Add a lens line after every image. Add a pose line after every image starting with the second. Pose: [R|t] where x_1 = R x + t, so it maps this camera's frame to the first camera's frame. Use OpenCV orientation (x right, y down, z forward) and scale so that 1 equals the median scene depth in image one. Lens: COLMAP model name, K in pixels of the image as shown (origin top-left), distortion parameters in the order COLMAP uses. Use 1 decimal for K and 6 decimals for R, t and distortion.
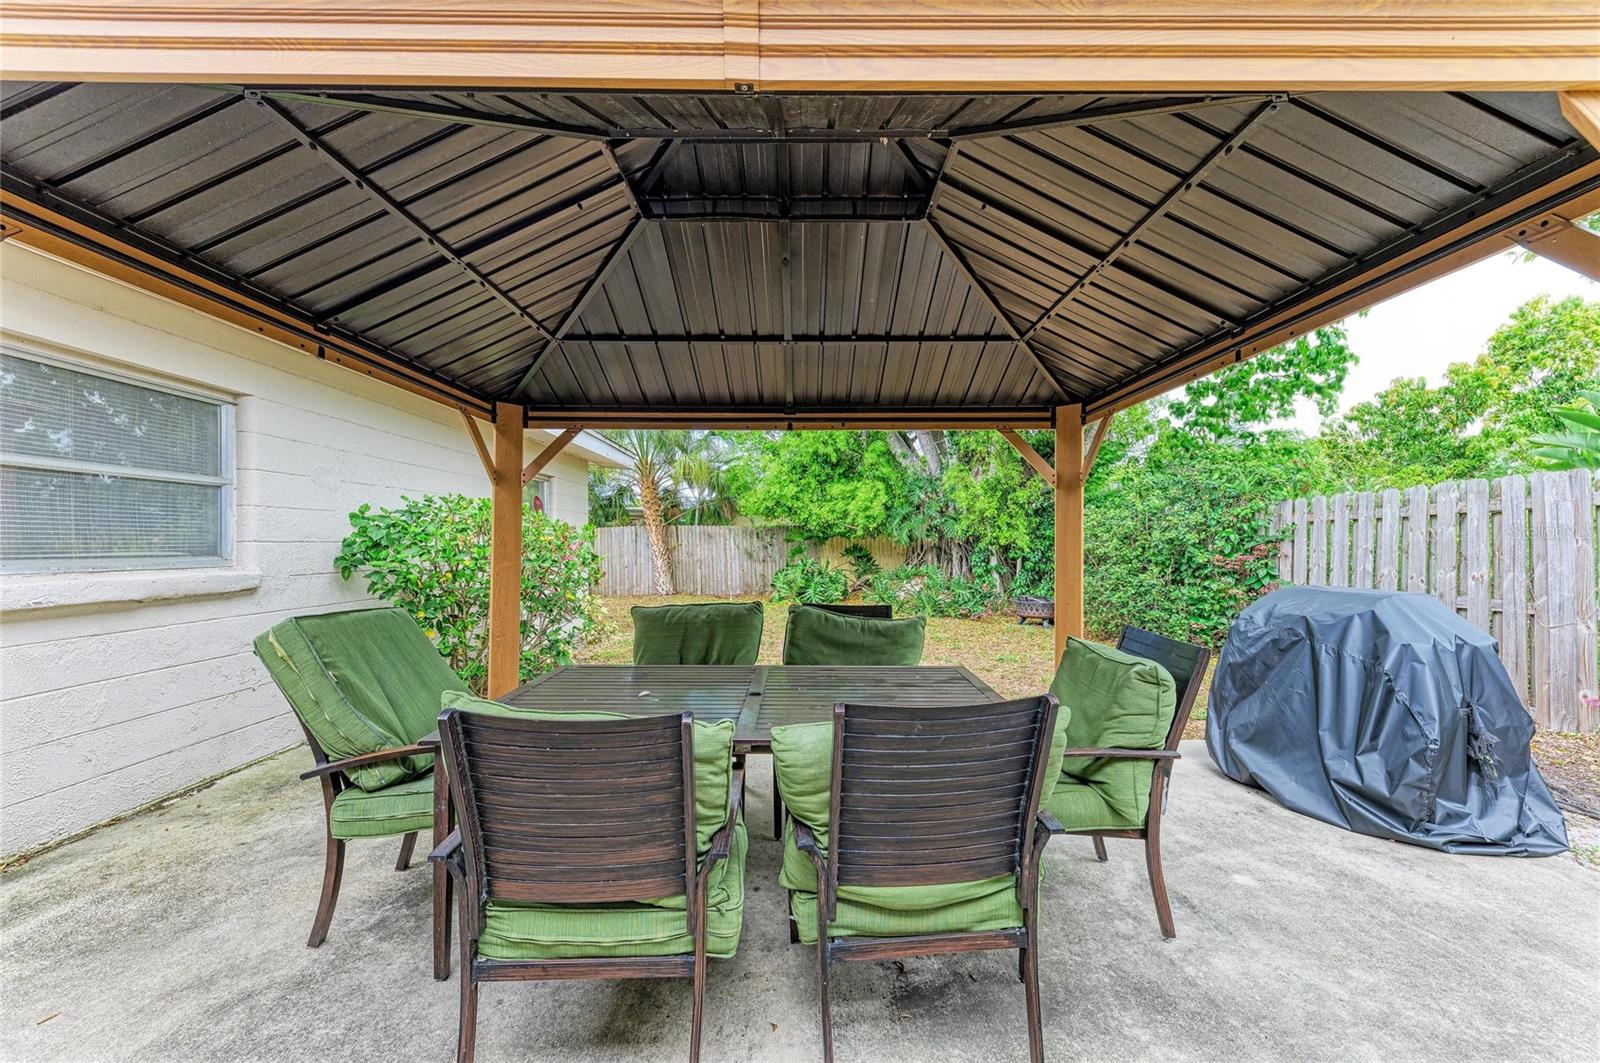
lens RADIAL K [[621.9, 0, 806.7], [0, 621.9, 532.8], [0, 0, 1]] dist [0.010309, -0.000573]
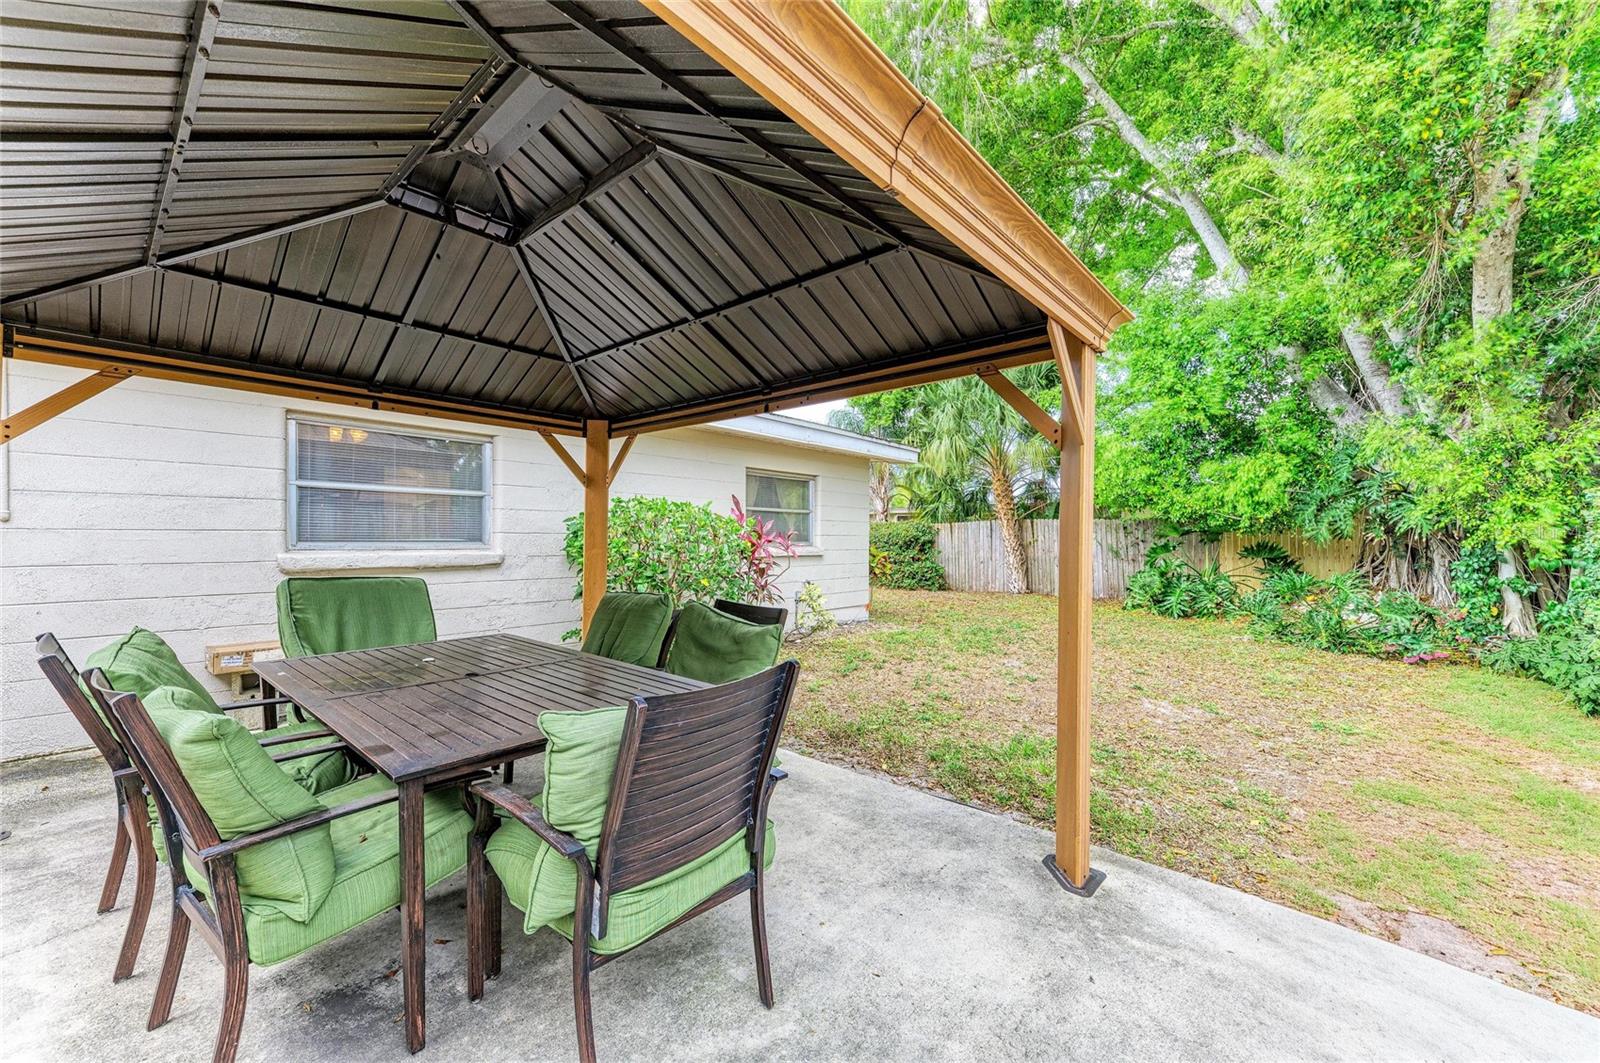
lens RADIAL K [[621.9, 0, 803.2], [0, 621.9, 537.6], [0, 0, 1]] dist [0.010309, -0.000573]
pose [[0.748273, 0.006726, -0.663357, 0.187250], [0.003049, 0.999903, 0.013578, 0.002190], [0.663384, -0.012183, 0.748180, 0.104635]]
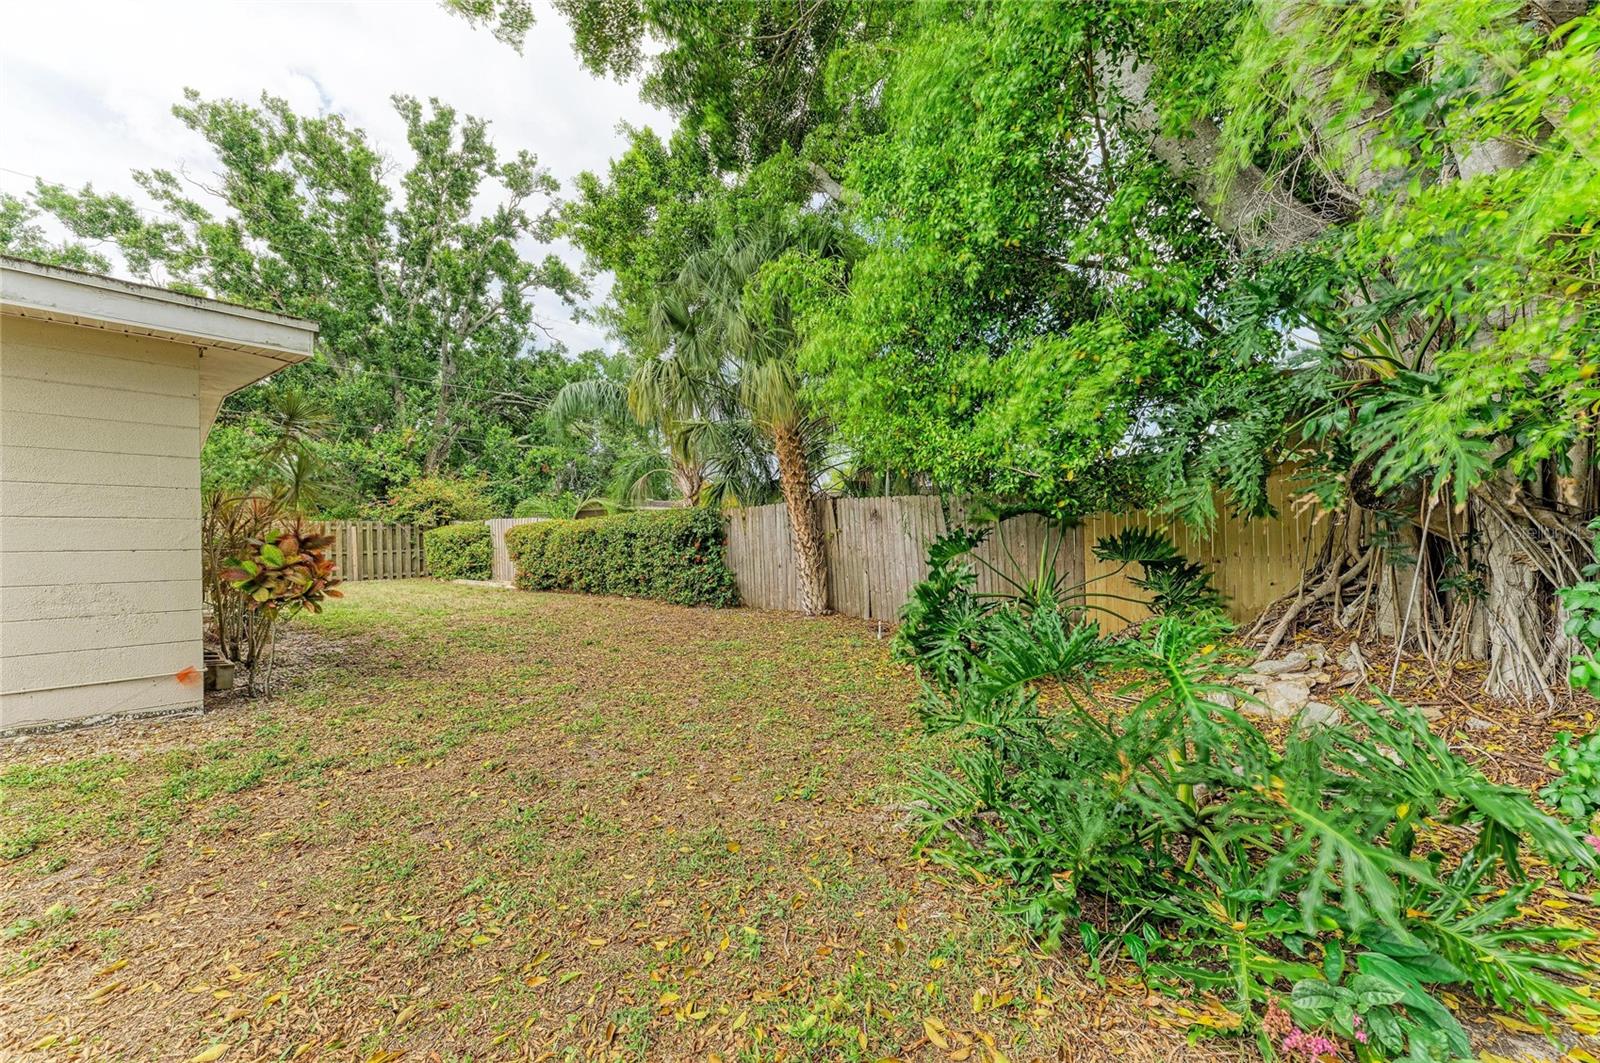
lens RADIAL K [[621.9, 0, 804.2], [0, 621.9, 541.4], [0, 0, 1]] dist [0.010309, -0.000573]
pose [[0.725483, 0.008589, -0.688186, 0.220788], [0.011299, 0.999639, 0.024387, 0.017134], [0.688147, -0.025468, 0.725124, 0.690846]]
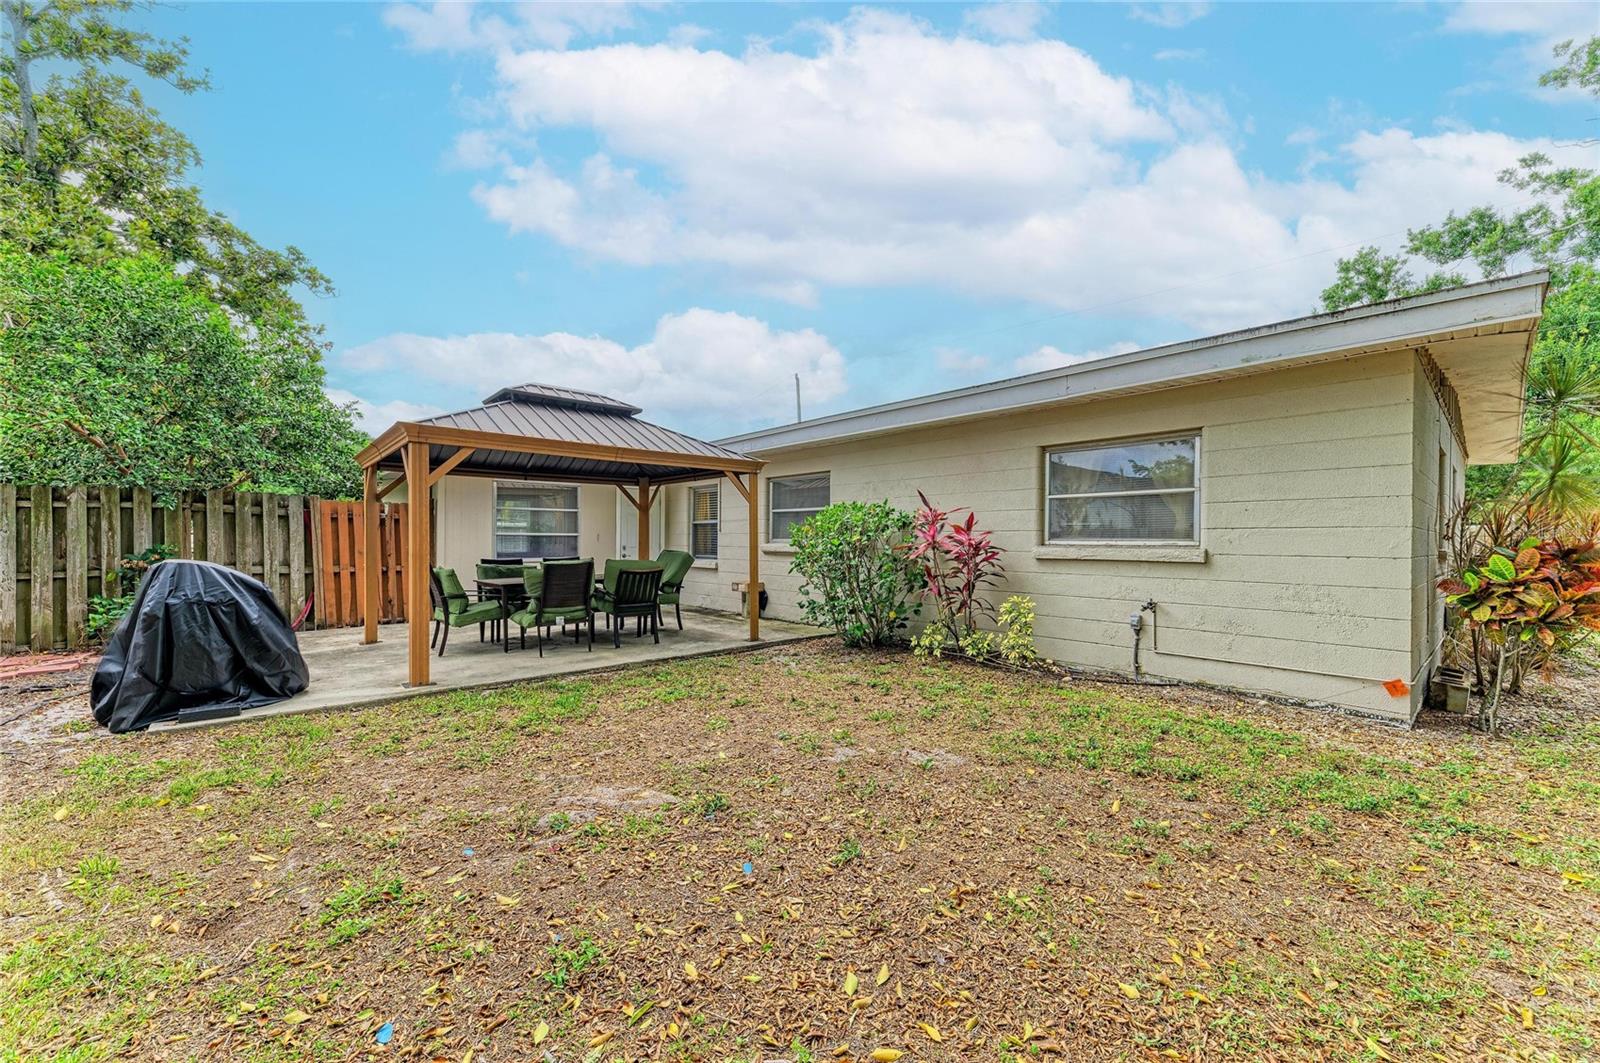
lens RADIAL K [[621.9, 0, 805.1], [0, 621.9, 539.0], [0, 0, 1]] dist [0.010309, -0.000573]
pose [[-0.745447, -0.002330, -0.666561, 0.205191], [0.007225, 0.999907, -0.011576, 0.017561], [0.666526, -0.013445, -0.745360, 0.746666]]
